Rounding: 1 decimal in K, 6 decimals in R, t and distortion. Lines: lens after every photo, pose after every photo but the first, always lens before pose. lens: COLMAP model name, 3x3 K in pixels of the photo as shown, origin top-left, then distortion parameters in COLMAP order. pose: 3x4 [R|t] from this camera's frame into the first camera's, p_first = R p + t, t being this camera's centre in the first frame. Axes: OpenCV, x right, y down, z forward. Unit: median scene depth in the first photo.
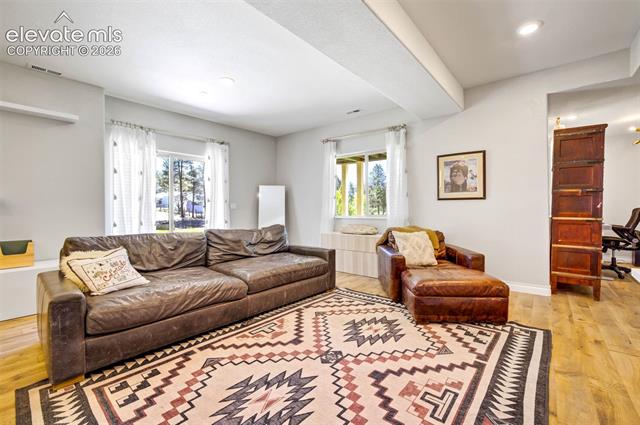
lens RADIAL K [[277.0, 0, 322.1], [0, 277.0, 210.7], [0, 0, 1]] dist [-0.030882, 0.012778]
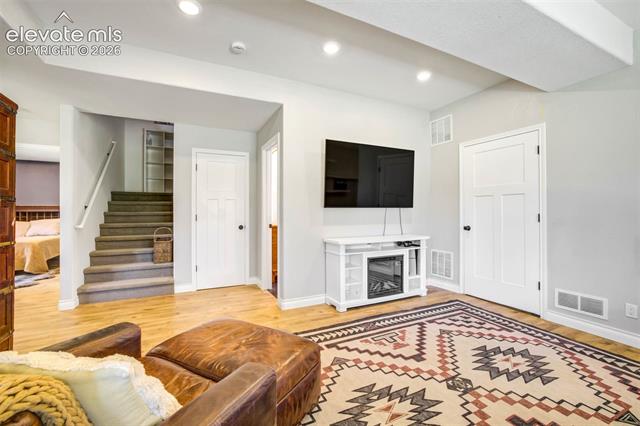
lens RADIAL K [[277.0, 0, 319.1], [0, 277.0, 210.9], [0, 0, 1]] dist [-0.030882, 0.012778]
pose [[-0.912085, 0.010823, 0.409858, 0.084549], [0.011224, 0.999936, -0.001427, -0.060348], [-0.409848, 0.003299, -0.912148, 2.063605]]
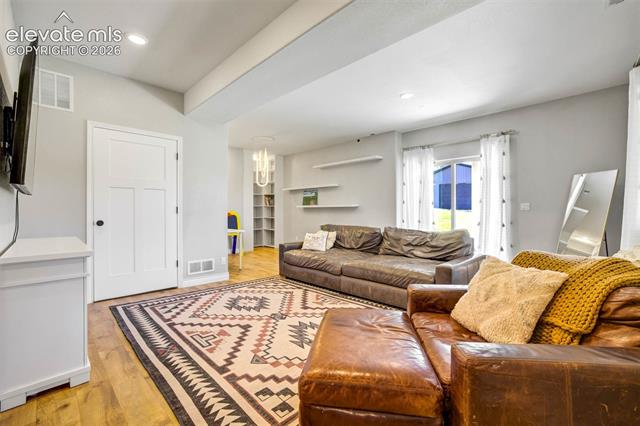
lens RADIAL K [[277.0, 0, 320.5], [0, 277.0, 212.1], [0, 0, 1]] dist [-0.030882, 0.012778]
pose [[-0.083601, 0.009446, -0.996455, 1.439232], [-0.003393, 0.999947, 0.009764, -0.017153], [0.996494, 0.004198, -0.083565, 1.348591]]
